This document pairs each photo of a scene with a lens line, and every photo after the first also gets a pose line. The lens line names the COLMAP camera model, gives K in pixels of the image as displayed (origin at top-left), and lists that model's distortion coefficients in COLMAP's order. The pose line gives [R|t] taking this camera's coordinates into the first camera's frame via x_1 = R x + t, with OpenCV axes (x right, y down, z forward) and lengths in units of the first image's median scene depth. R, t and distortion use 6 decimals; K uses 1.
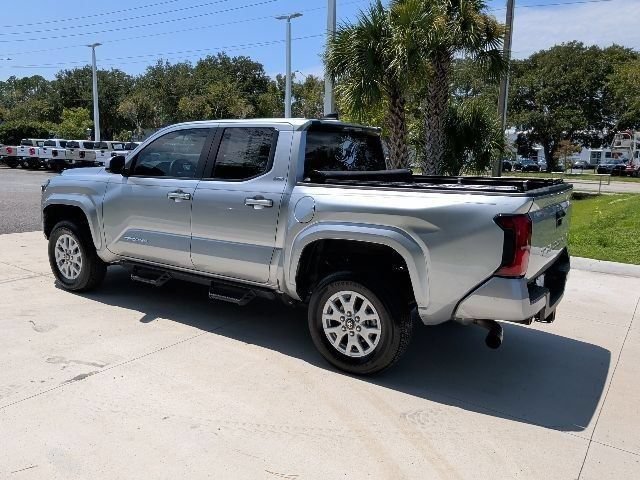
lens RADIAL K [[535.2, 0, 322.3], [0, 535.2, 238.8], [0, 0, 1]] dist [0.051069, -0.091767]
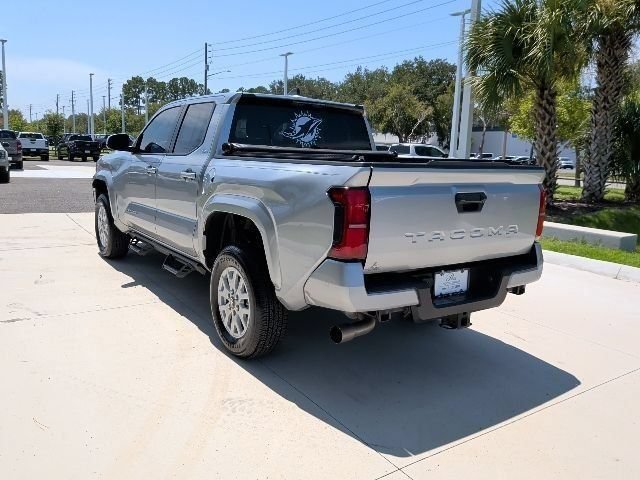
lens RADIAL K [[535.2, 0, 318.7], [0, 535.2, 239.4], [0, 0, 1]] dist [0.051069, -0.091767]
pose [[0.929055, 0.071194, -0.363027, 0.397593], [-0.074444, 0.997212, 0.005050, 0.023567], [0.362375, 0.022333, 0.931765, 0.124092]]
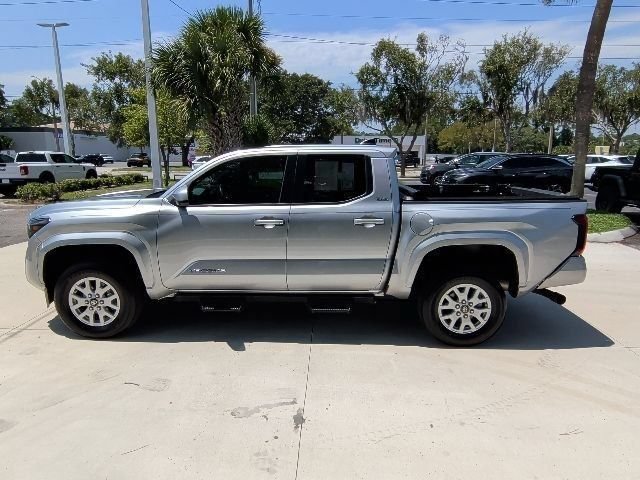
lens RADIAL K [[427.9, 0, 321.2], [0, 427.9, 241.4], [0, 0, 1]] dist [0.003498, 0.000418]
pose [[0.847177, -0.130988, 0.514910, -0.559149], [0.106159, 0.991323, 0.077519, -0.088574], [-0.520596, -0.011010, 0.853732, 0.226422]]
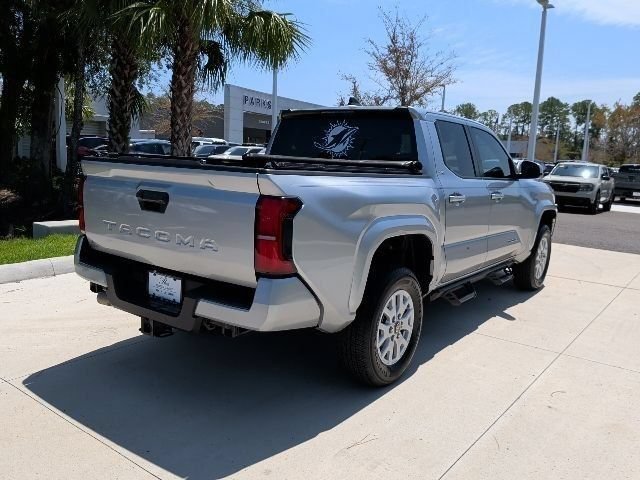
lens RADIAL K [[535.2, 0, 315.1], [0, 535.2, 242.3], [0, 0, 1]] dist [0.051069, -0.091767]
pose [[-0.068116, 0.126904, -0.989574, 0.899783], [-0.208952, 0.968065, 0.138528, -0.102782], [0.975551, 0.216210, -0.039423, 0.962966]]
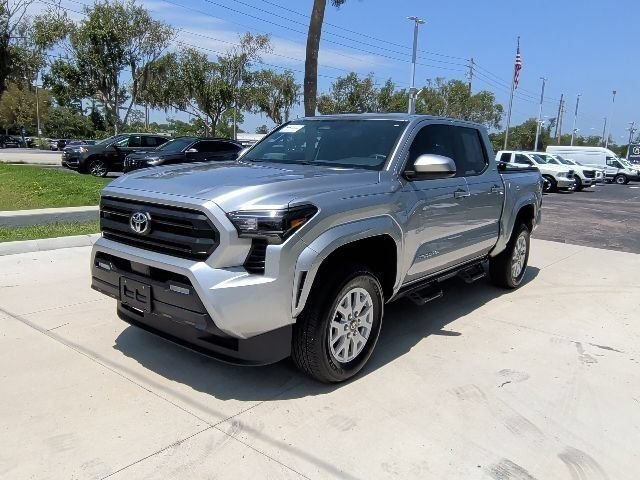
lens RADIAL K [[507.4, 0, 322.0], [0, 507.4, 240.2], [0, 0, 1]] dist [-0.002478, 0.006787]
pose [[0.082676, -0.195738, 0.977165, -1.115583], [0.118937, 0.975452, 0.185332, -0.184393], [-0.989454, 0.100898, 0.103927, 1.068272]]
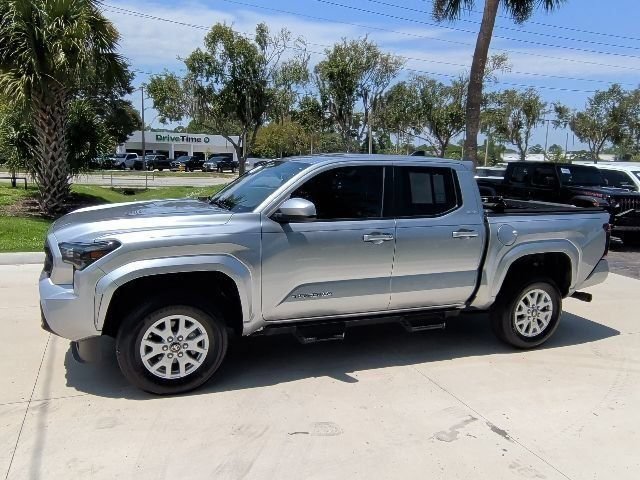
lens RADIAL K [[507.4, 0, 321.2], [0, 507.4, 243.4], [0, 0, 1]] dist [-0.002478, 0.006787]
pose [[0.557335, -0.138998, 0.818570, -0.973335], [0.110288, 0.989545, 0.092940, -0.151037], [-0.822930, 0.038480, 0.566838, 0.525147]]
